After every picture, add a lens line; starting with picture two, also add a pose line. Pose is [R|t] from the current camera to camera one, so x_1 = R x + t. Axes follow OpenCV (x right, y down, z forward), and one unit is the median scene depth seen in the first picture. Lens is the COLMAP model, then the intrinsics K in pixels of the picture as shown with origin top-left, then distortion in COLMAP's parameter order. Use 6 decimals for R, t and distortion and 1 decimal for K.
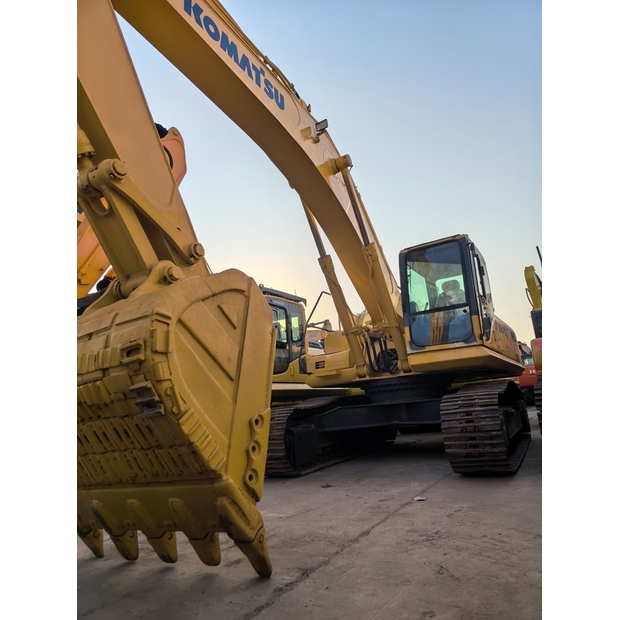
lens RADIAL K [[446.2, 0, 313.8], [0, 446.2, 302.4], [0, 0, 1]] dist [0.072759, -0.092051]
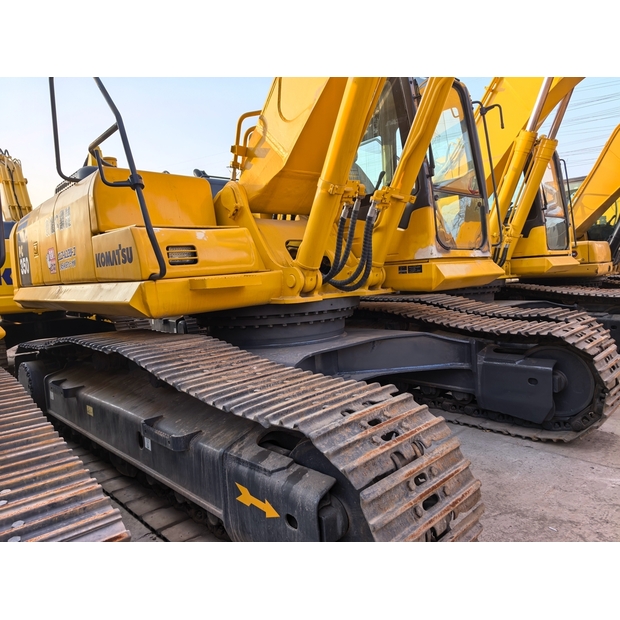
lens RADIAL K [[446.2, 0, 308.9], [0, 446.2, 306.0], [0, 0, 1]] dist [0.072759, -0.092051]
pose [[0.291726, 0.000391, 0.956502, -0.513965], [-0.195982, 0.978808, 0.059373, 0.241392], [-0.936209, -0.204778, 0.285620, 1.383198]]
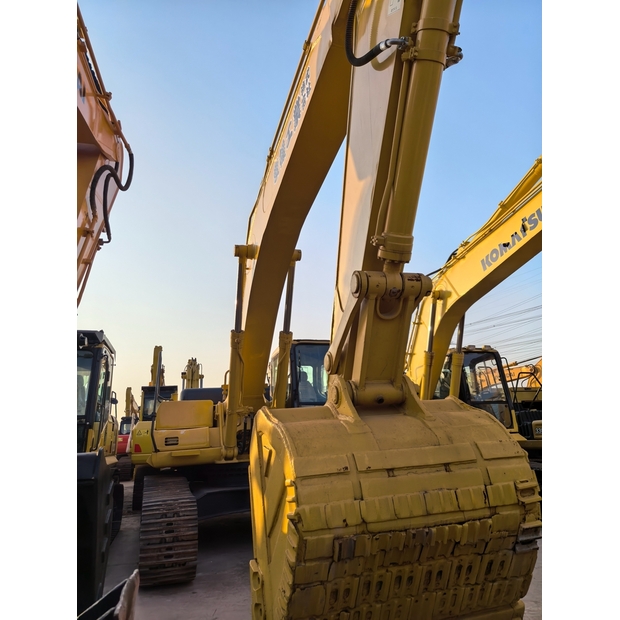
lens RADIAL K [[446.2, 0, 312.5], [0, 446.2, 304.5], [0, 0, 1]] dist [0.072759, -0.092051]
pose [[0.671641, 0.265045, 0.691845, -0.844806], [-0.189746, 0.964211, -0.185184, -0.014061], [-0.716167, -0.006897, 0.697895, 0.314660]]
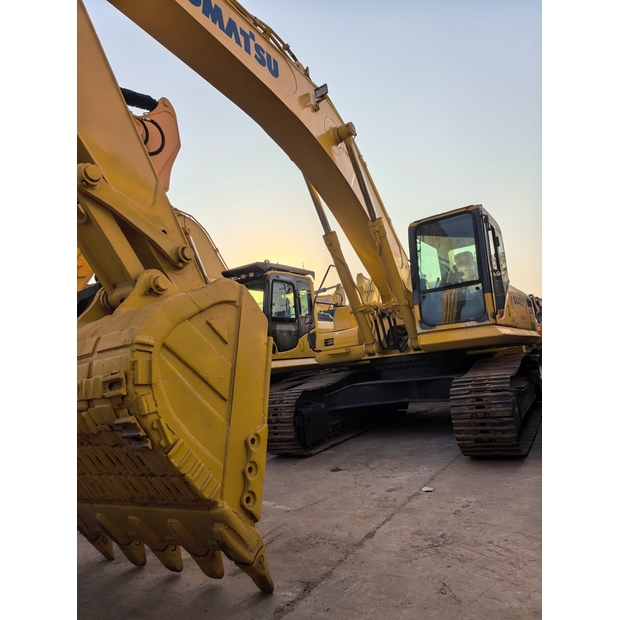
lens RADIAL K [[446.2, 0, 312.9], [0, 446.2, 313.0], [0, 0, 1]] dist [0.072759, -0.092051]
pose [[0.998941, -0.028253, -0.036301, 0.027528], [0.032350, 0.992517, 0.117742, -0.071766], [0.032703, -0.118792, 0.992380, 0.046950]]
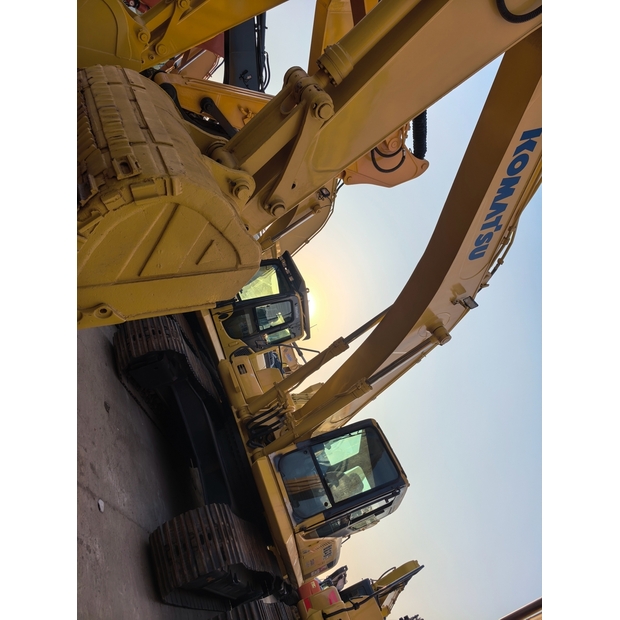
lens RADIAL K [[446.2, 0, 311.4], [0, 446.2, 304.1], [0, 0, 1]] dist [0.072759, -0.092051]
pose [[0.265744, 0.957079, -0.115669, 0.054395], [-0.962598, 0.269997, 0.022505, -0.114711], [0.052770, 0.105362, 0.993033, 0.038626]]
